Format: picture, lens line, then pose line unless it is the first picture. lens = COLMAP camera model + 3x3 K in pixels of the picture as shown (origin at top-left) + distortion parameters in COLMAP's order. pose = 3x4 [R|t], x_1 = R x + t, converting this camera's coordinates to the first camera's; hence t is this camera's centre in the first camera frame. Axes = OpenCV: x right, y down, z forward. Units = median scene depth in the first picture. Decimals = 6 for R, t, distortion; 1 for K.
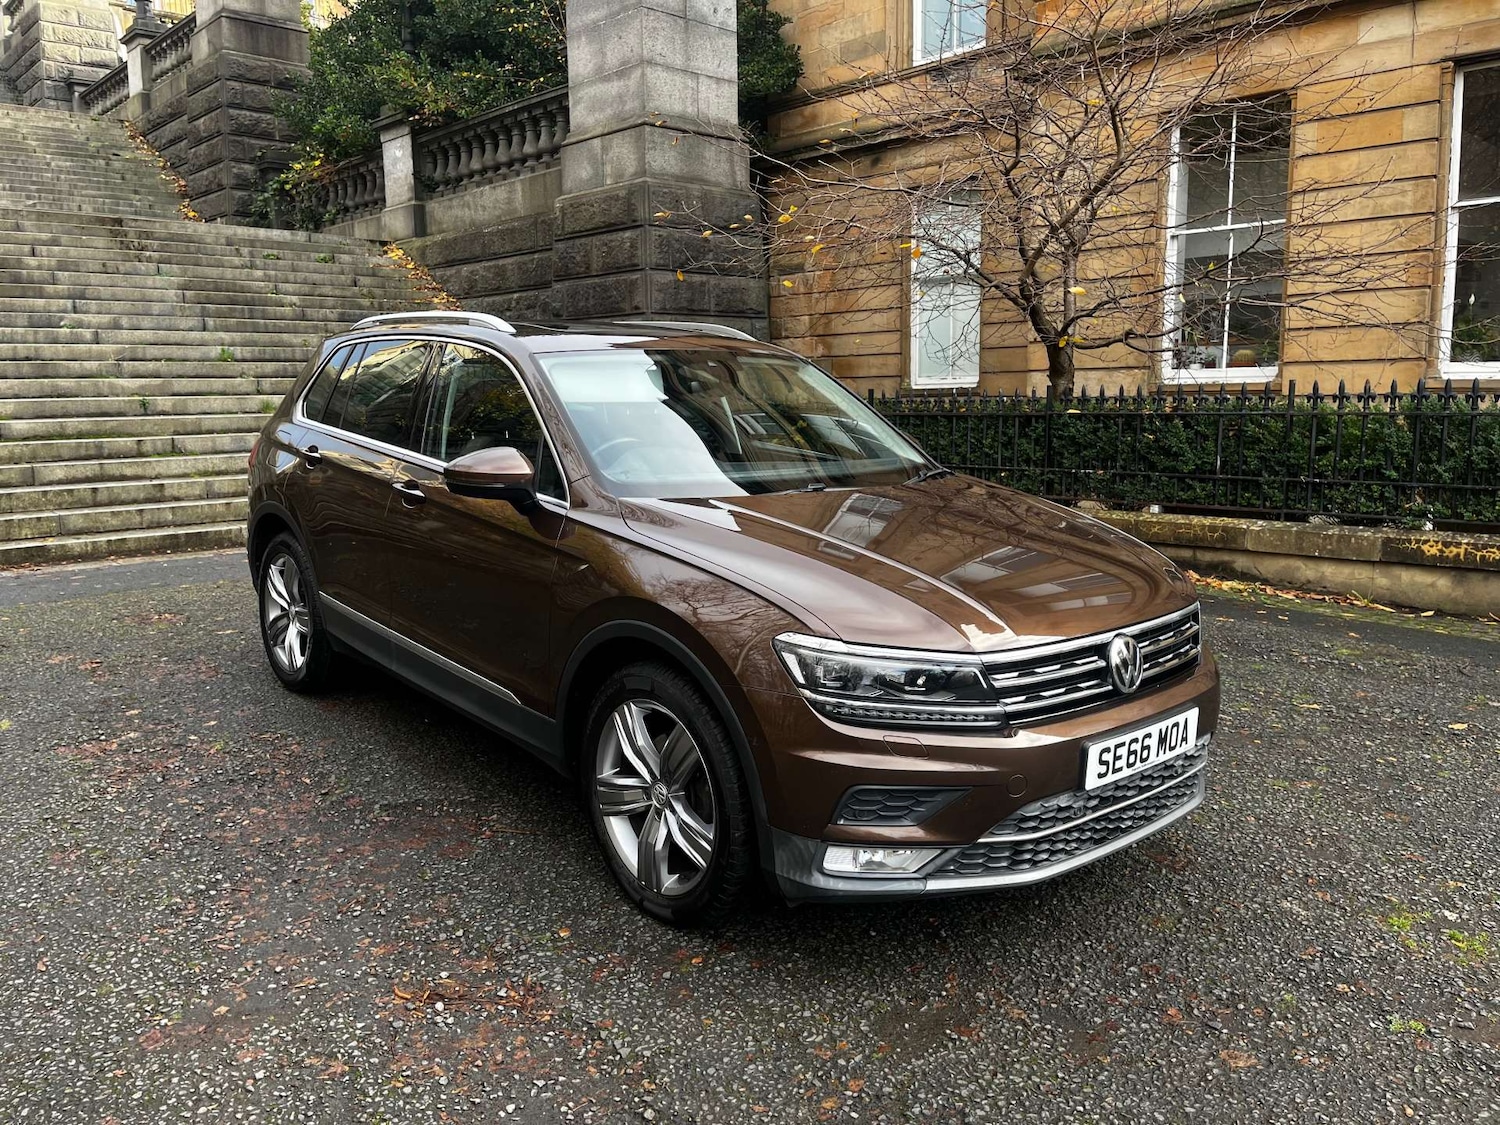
lens RADIAL K [[1136.4, 0, 740.1], [0, 1136.4, 553.8], [0, 0, 1]] dist [0.068417, -0.092469]
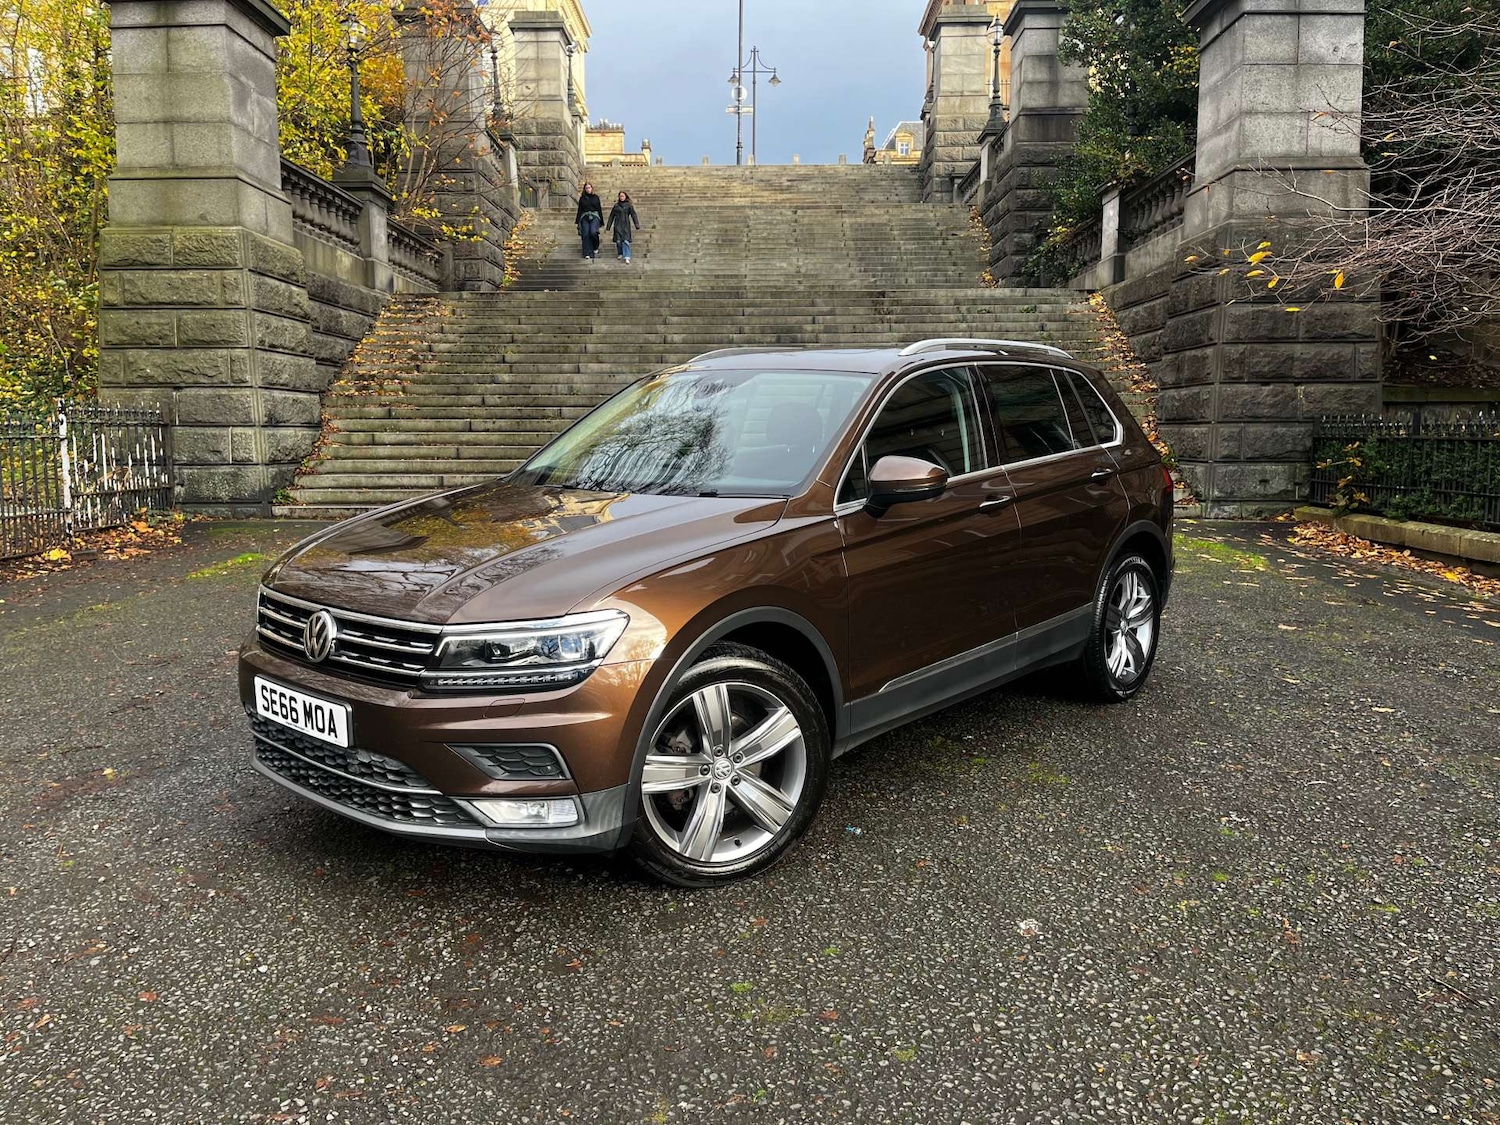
lens RADIAL K [[1141.3, 0, 739.3], [0, 1141.3, 551.4], [0, 0, 1]] dist [0.034564, -0.008010]
pose [[0.710162, 0.086745, -0.698674, 0.444852], [-0.109979, 0.993866, 0.011608, 0.026492], [0.695395, 0.068596, 0.715346, -0.098597]]
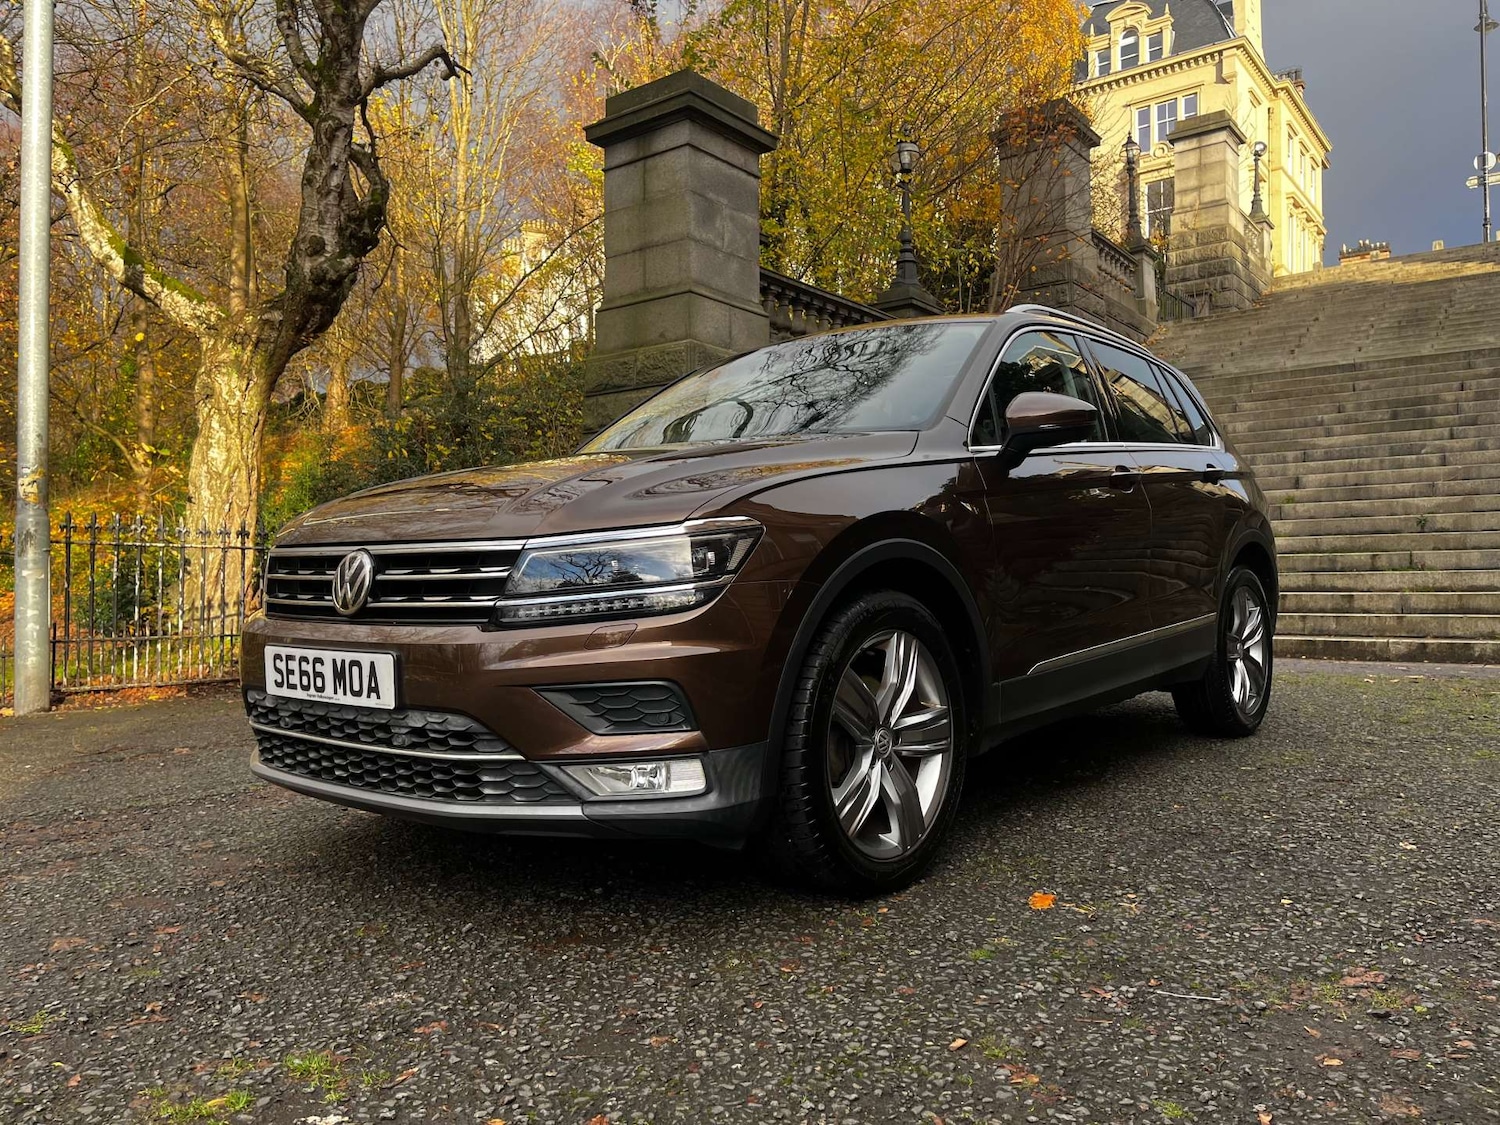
lens RADIAL K [[1136.1, 0, 750.0], [0, 1136.1, 562.5], [0, 0, 1]] dist [0.068567, -0.086115]
pose [[0.156796, -0.014024, -0.987531, 0.353032], [-0.143623, 0.988946, -0.036848, 0.019691], [0.977132, 0.147610, 0.153049, 0.328168]]
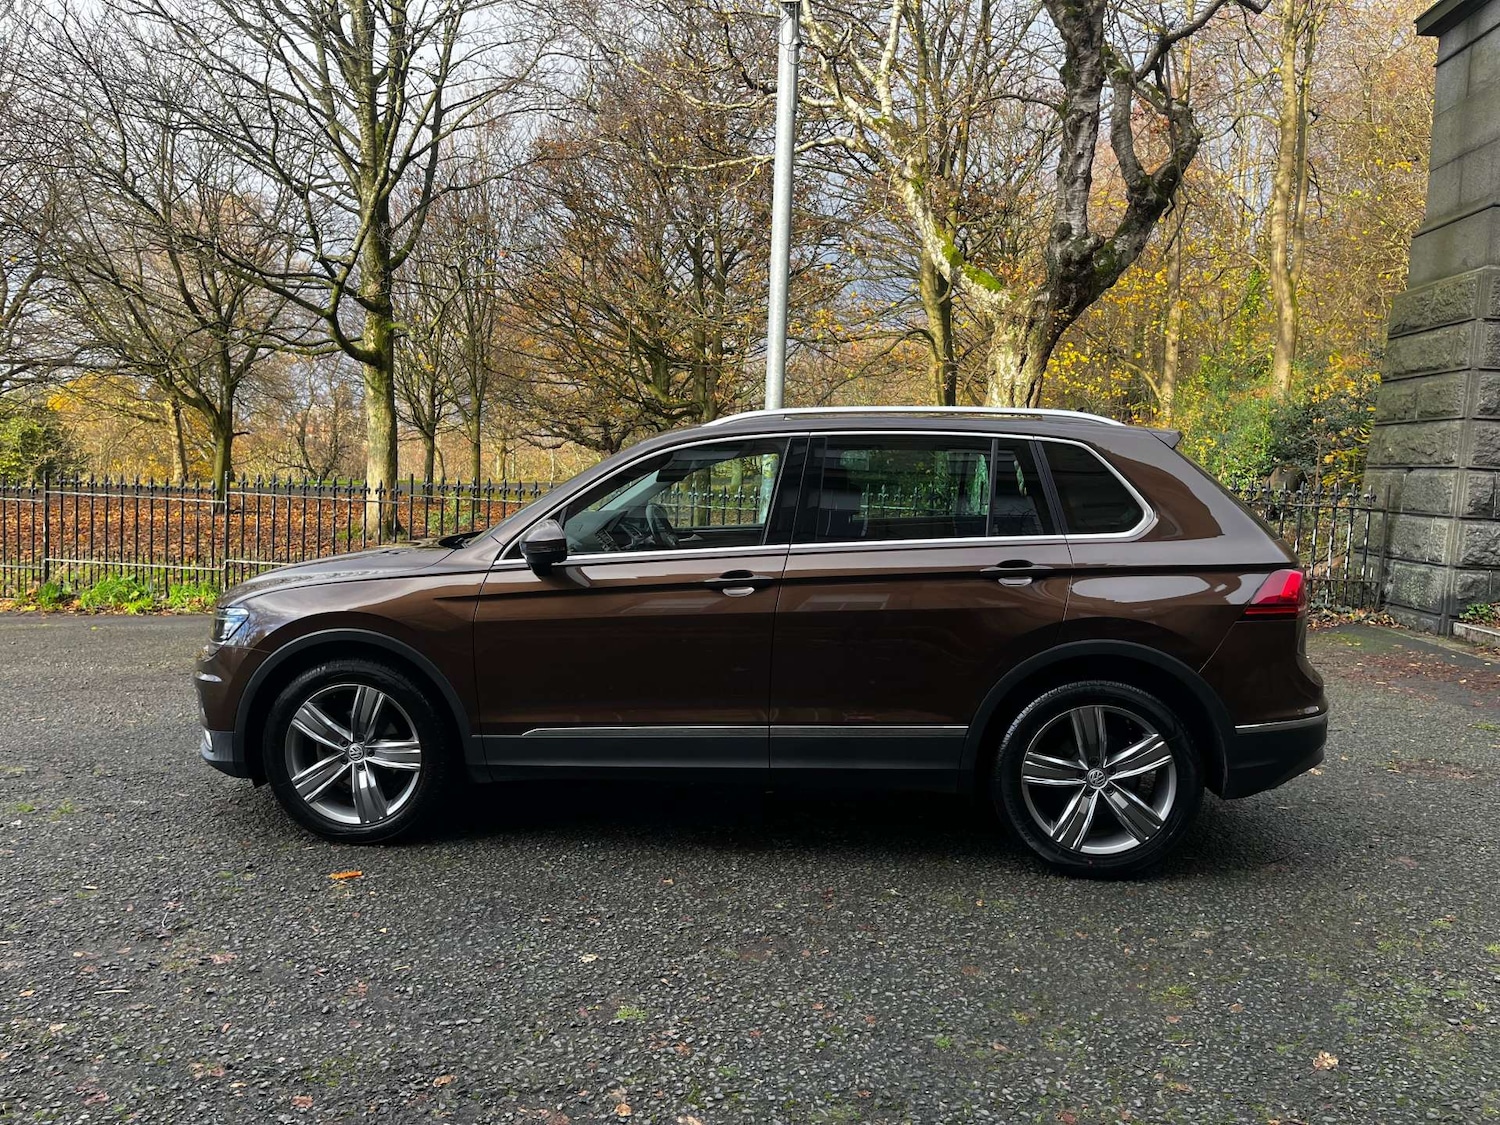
lens RADIAL K [[1135.0, 0, 739.8], [0, 1135.0, 549.5], [0, 0, 1]] dist [0.075612, -0.104986]
pose [[-0.743567, 0.027488, -0.668097, 0.279350], [-0.137575, 0.971489, 0.193086, -0.124223], [0.654356, 0.235486, -0.718585, 0.781186]]
